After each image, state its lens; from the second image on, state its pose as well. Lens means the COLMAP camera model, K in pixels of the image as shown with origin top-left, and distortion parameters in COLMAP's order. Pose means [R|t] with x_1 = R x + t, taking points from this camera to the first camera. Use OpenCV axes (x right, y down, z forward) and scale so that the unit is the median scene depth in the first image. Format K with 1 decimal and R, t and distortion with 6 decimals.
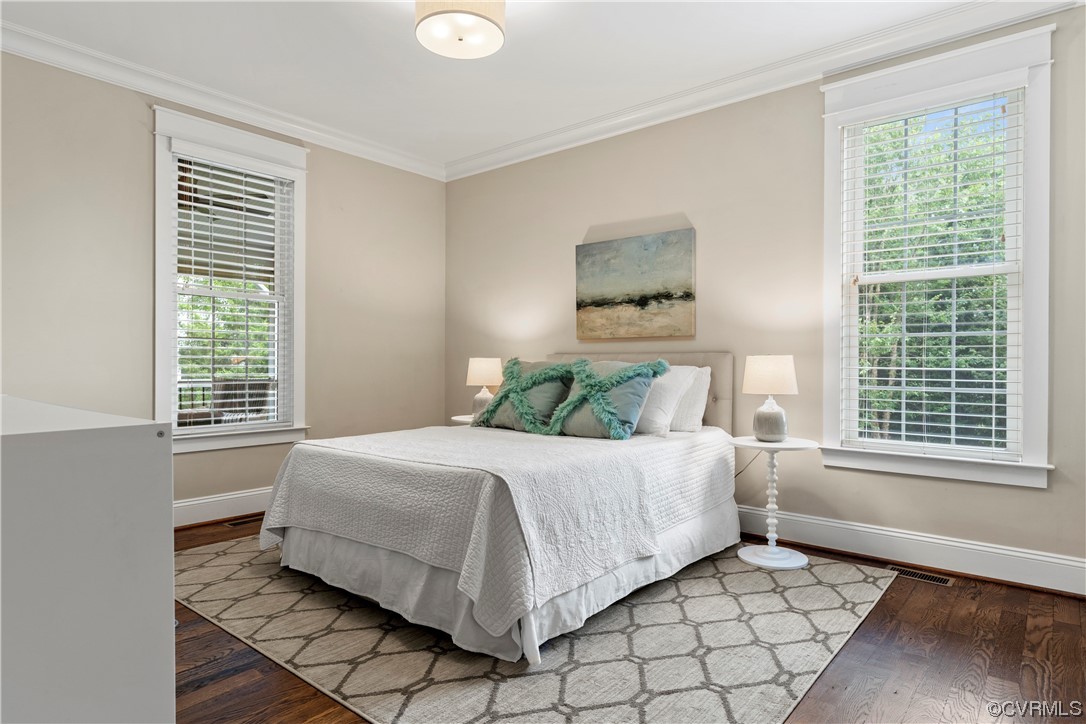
lens RADIAL K [[624.2, 0, 544.2], [0, 624.2, 365.5], [0, 0, 1]] dist [-0.002214, -0.001342]
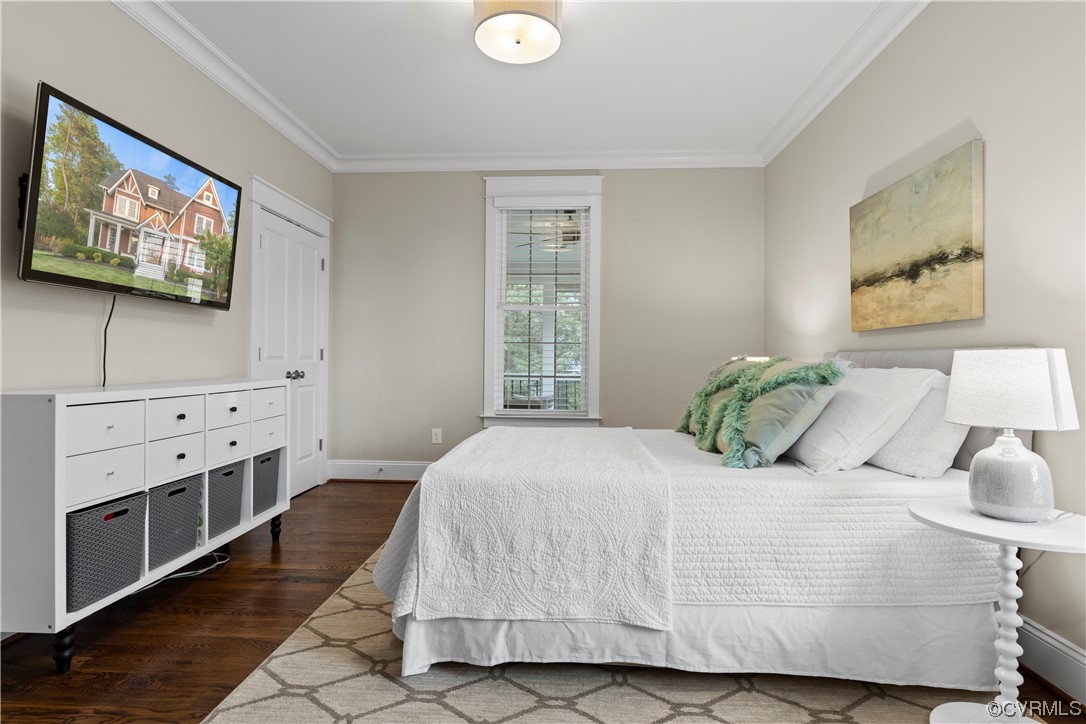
lens RADIAL K [[553.3, 0, 542.6], [0, 553.3, 358.9], [0, 0, 1]] dist [-0.001762, 0.000313]
pose [[0.586573, -0.000352, -0.809897, 0.450274], [-0.008388, 0.999944, -0.006510, -0.002536], [0.809853, 0.010612, 0.586537, 0.374827]]
